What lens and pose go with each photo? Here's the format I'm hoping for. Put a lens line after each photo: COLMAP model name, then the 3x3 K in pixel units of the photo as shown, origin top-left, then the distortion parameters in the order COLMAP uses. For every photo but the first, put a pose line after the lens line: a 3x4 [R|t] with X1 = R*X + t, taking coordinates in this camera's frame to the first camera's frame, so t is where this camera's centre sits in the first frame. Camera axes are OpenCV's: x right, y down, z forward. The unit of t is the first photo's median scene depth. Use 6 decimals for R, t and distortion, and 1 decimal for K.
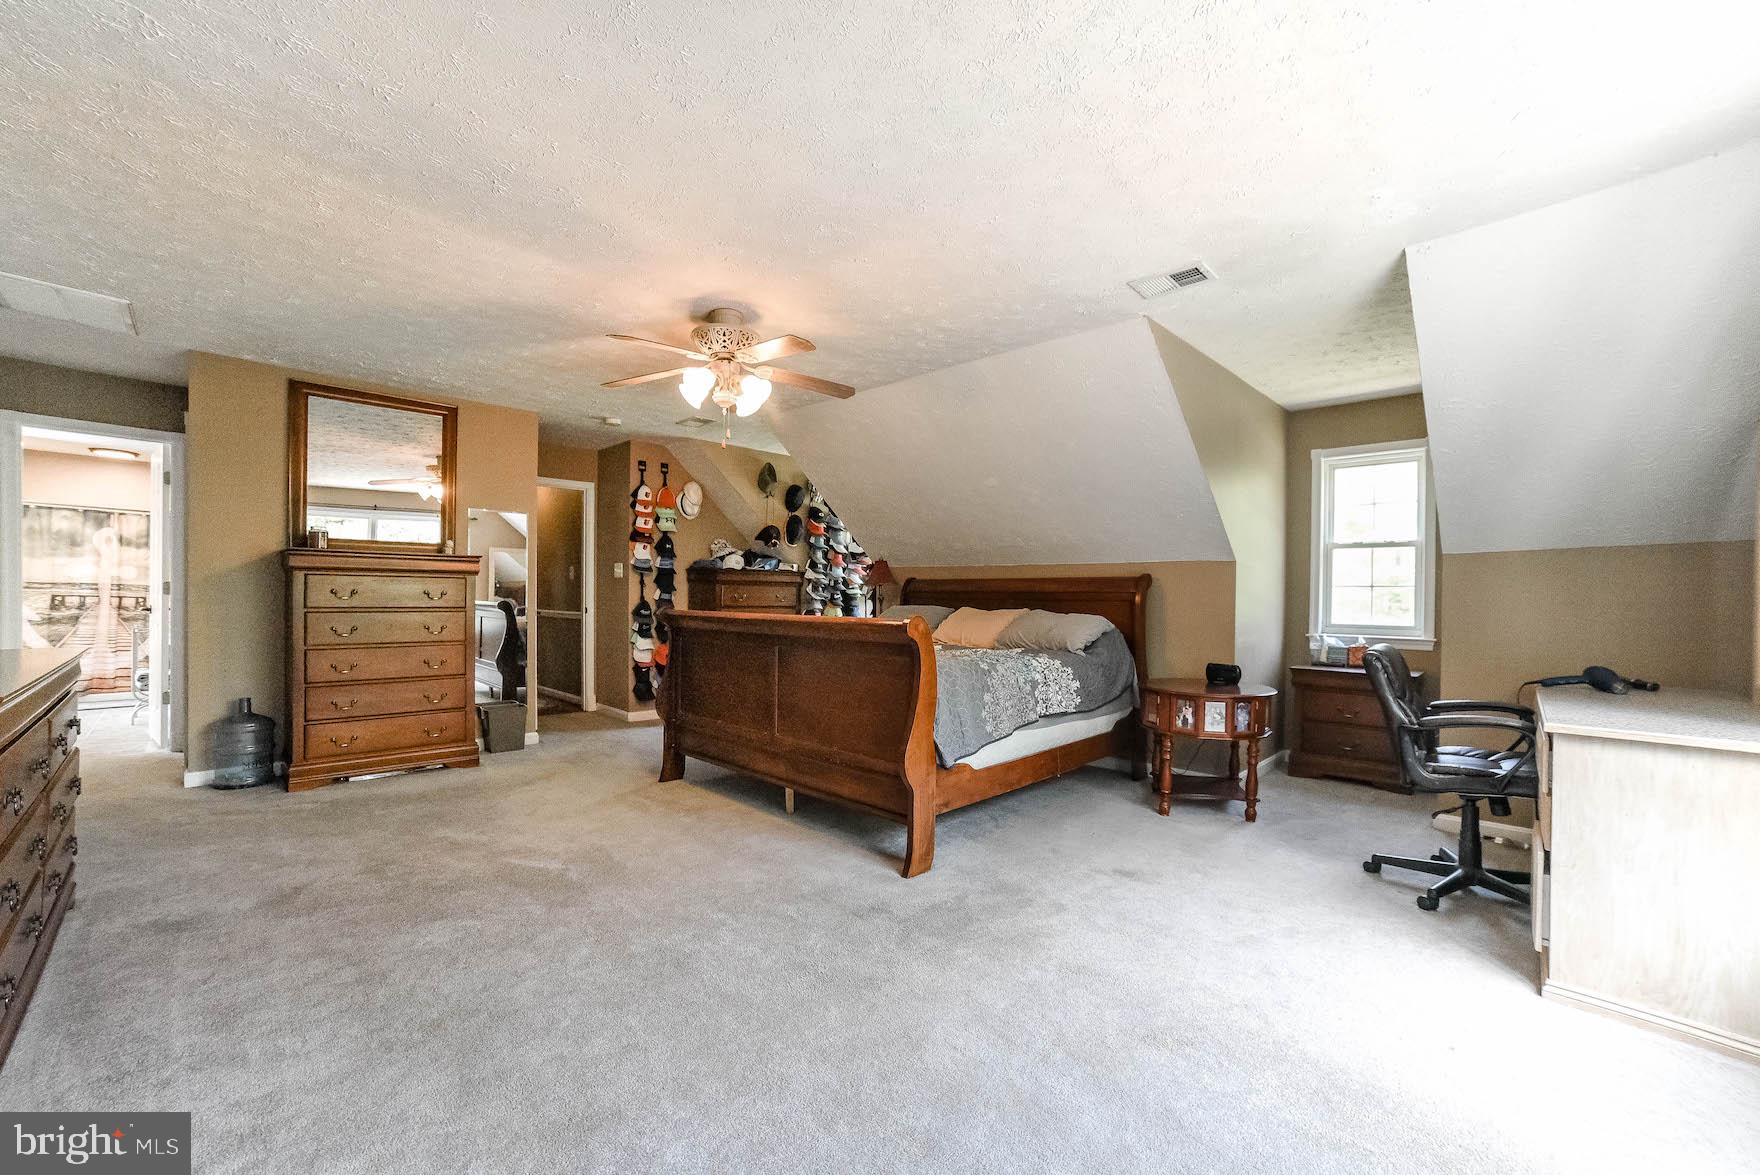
lens RADIAL K [[711.5, 0, 890.3], [0, 711.5, 586.6], [0, 0, 1]] dist [-0.033392, 0.005816]
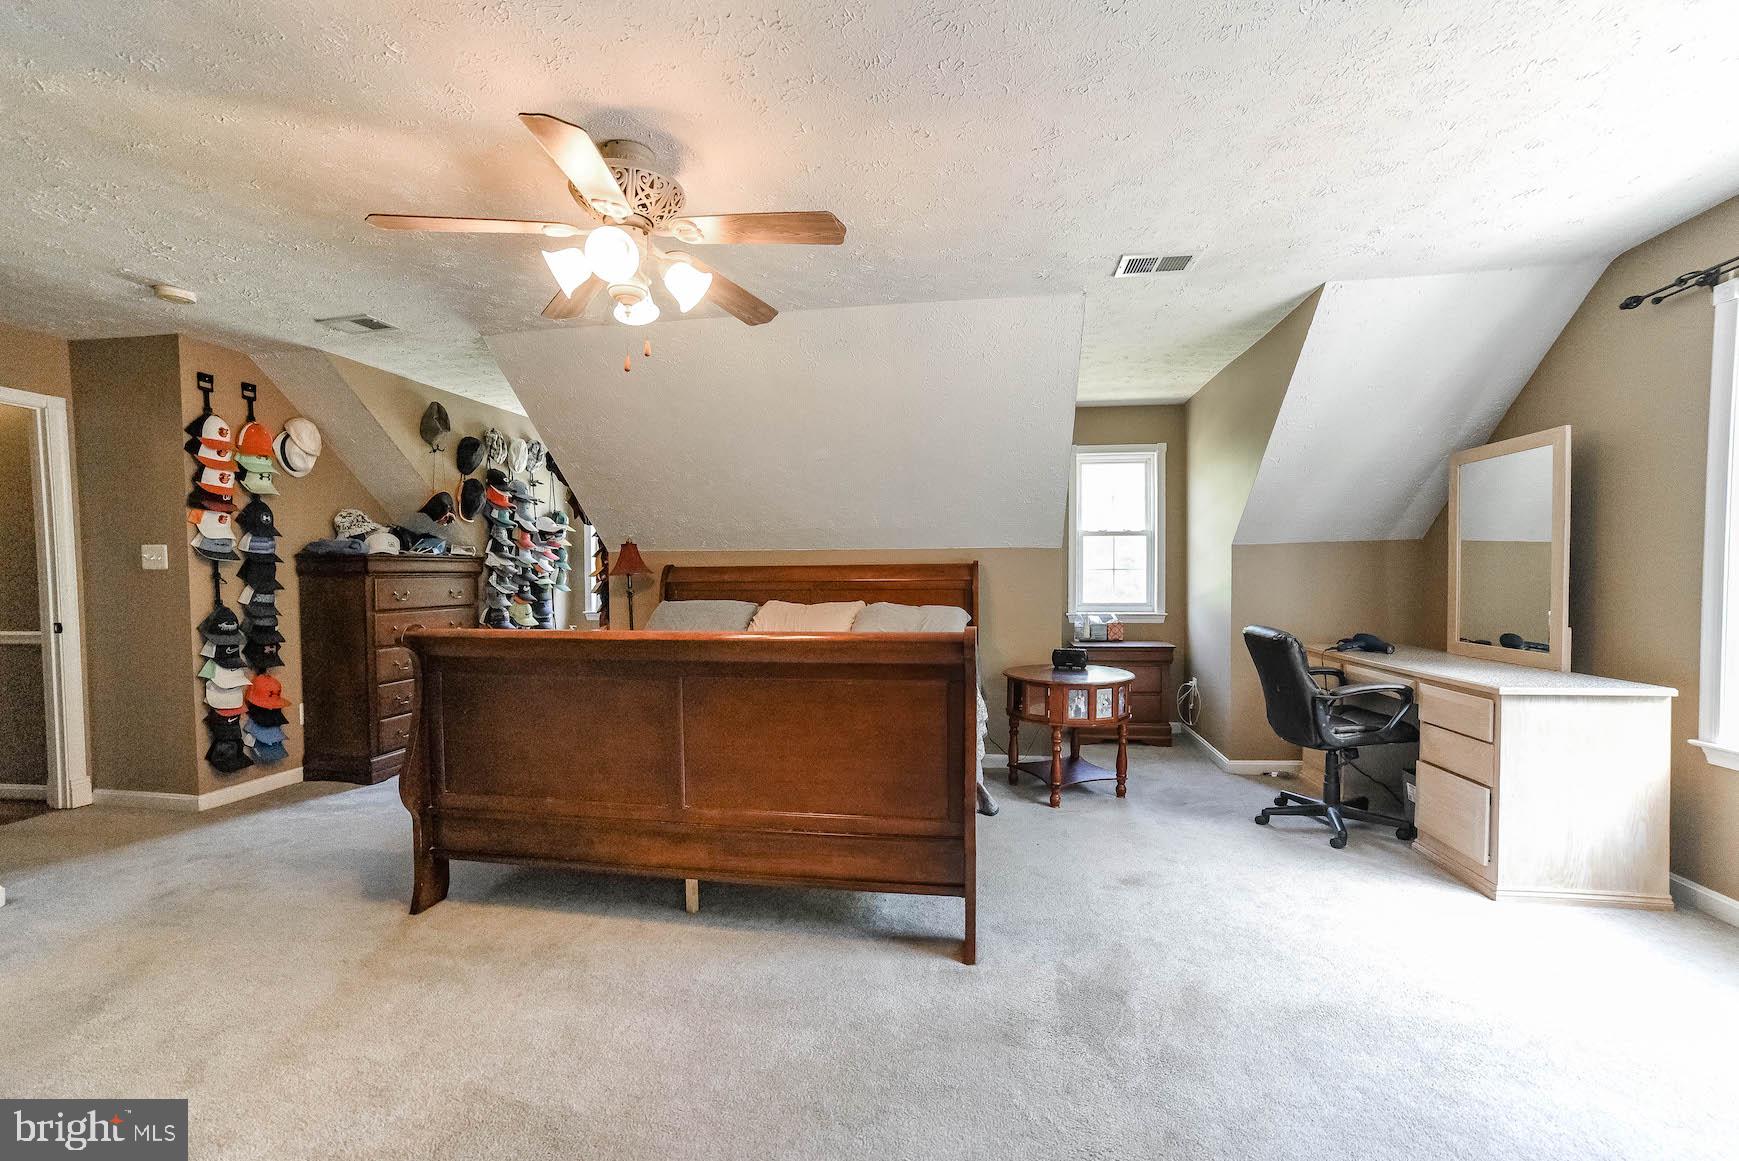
lens RADIAL K [[703.1, 0, 874.5], [0, 703.1, 581.4], [0, 0, 1]] dist [-0.033392, 0.005816]
pose [[0.821517, -0.024339, 0.569664, -0.222526], [0.009242, 0.999526, 0.029377, -0.014338], [-0.570108, -0.018869, 0.821353, 0.201875]]
